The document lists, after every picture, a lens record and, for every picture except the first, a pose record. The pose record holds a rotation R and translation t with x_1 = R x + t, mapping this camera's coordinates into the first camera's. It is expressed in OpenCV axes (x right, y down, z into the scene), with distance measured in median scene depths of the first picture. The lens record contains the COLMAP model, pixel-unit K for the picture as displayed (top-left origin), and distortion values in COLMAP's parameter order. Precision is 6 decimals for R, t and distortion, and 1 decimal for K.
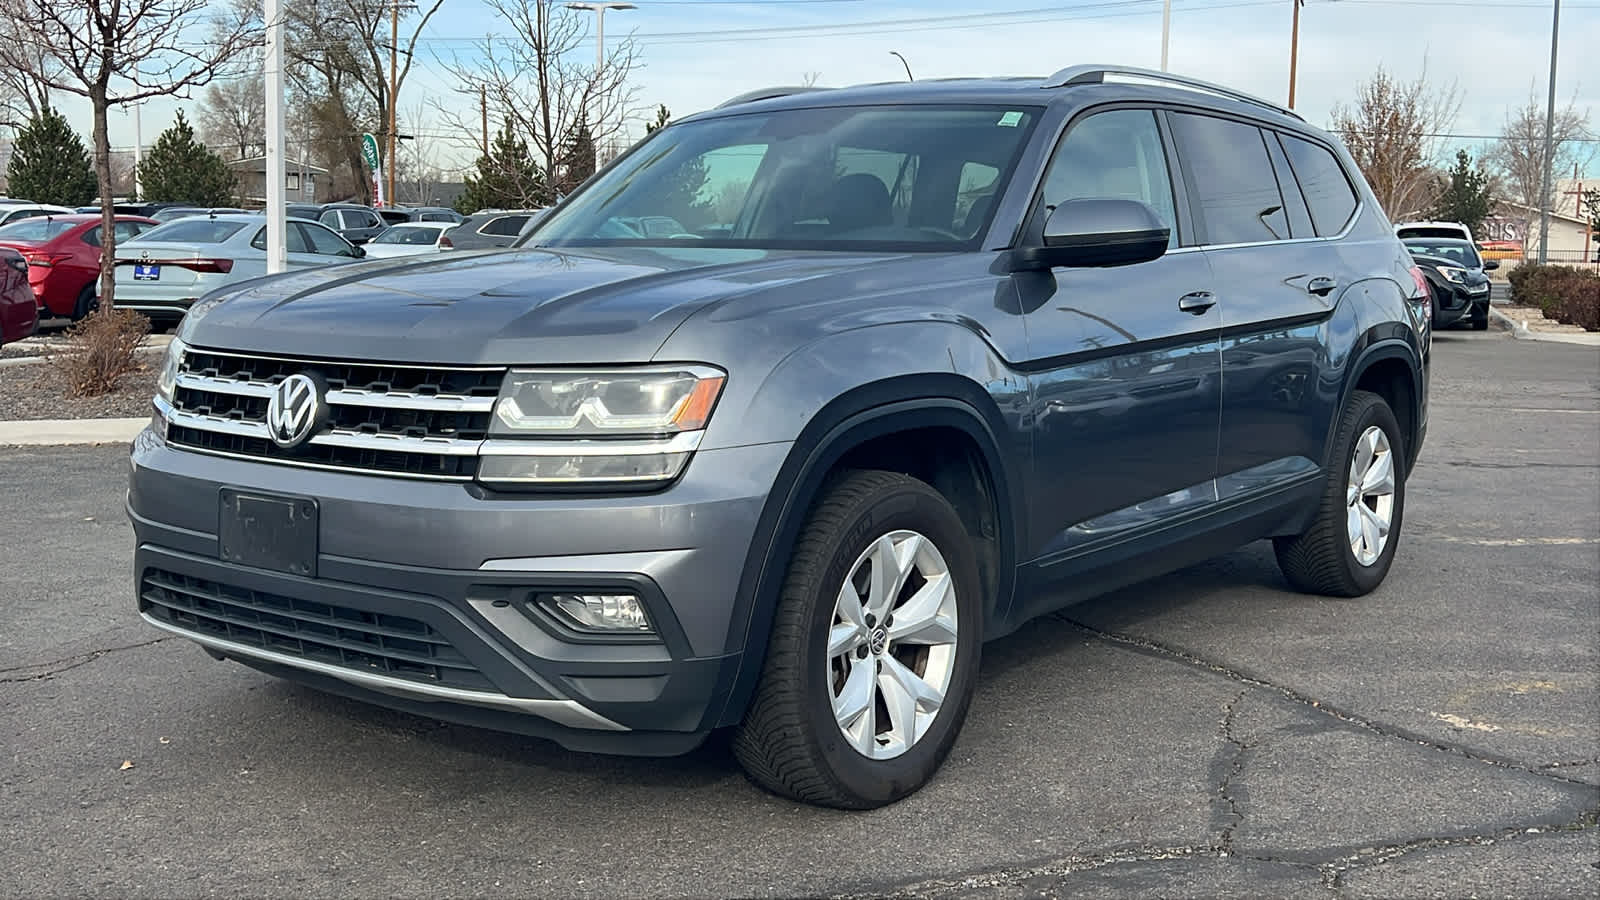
lens RADIAL K [[1818.4, 0, 800.0], [0, 1818.4, 450.0], [0, 0, 1]] dist [0.026528, 0.010121]
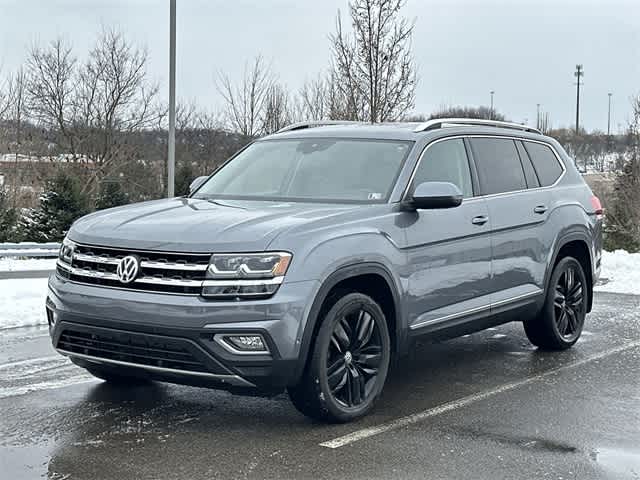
lens RADIAL K [[1097.0, 0, 320.0], [0, 1097.0, 240.0], [0, 0, 1]] dist [-0.008543, -0.073705]
pose [[0.999770, -0.006163, 0.020562, -0.031592], [0.006979, 0.999183, -0.039809, 0.000833], [-0.020300, 0.039944, 0.998996, -0.628745]]
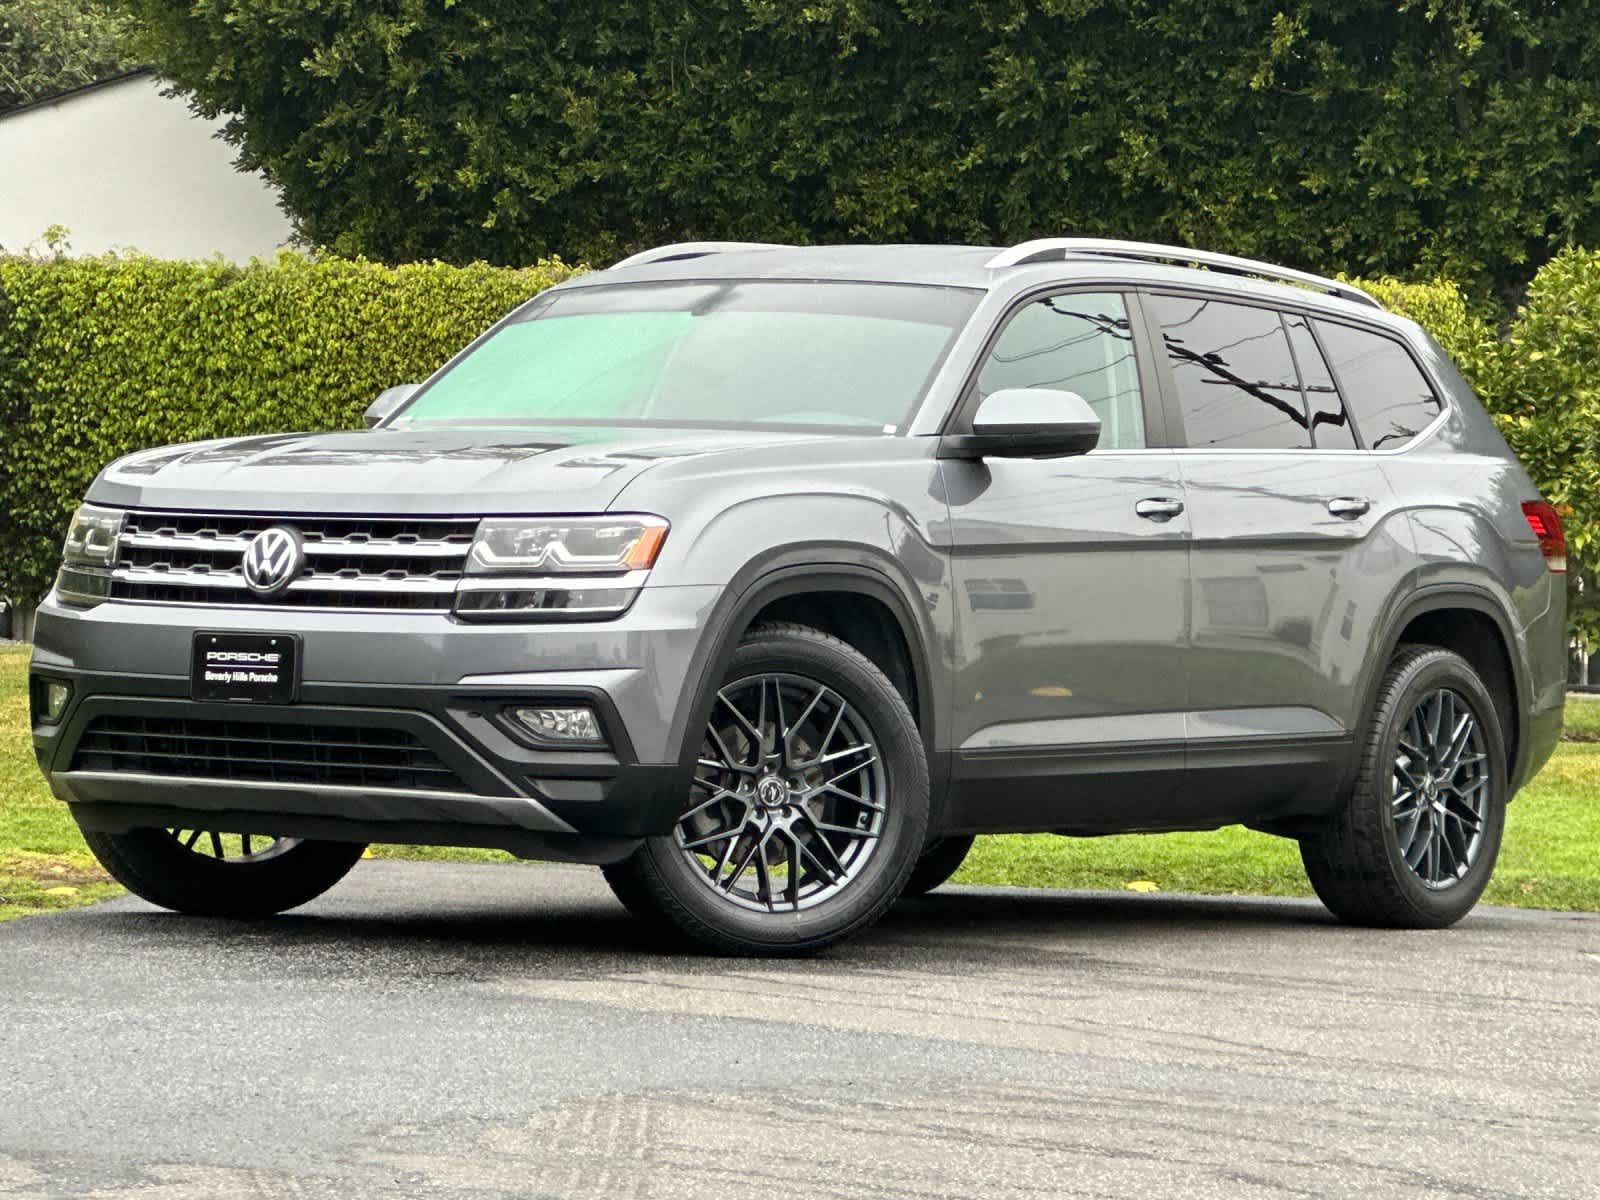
lens RADIAL K [[5910.7, 0, 800.0], [0, 5910.7, 600.0], [0, 0, 1]] dist [-0.716697, 2.557582]
pose [[0.999033, 0.023970, 0.036869, -0.091885], [-0.019775, 0.993712, -0.110204, 0.403976], [-0.039279, 0.109368, 0.993225, -2.649238]]
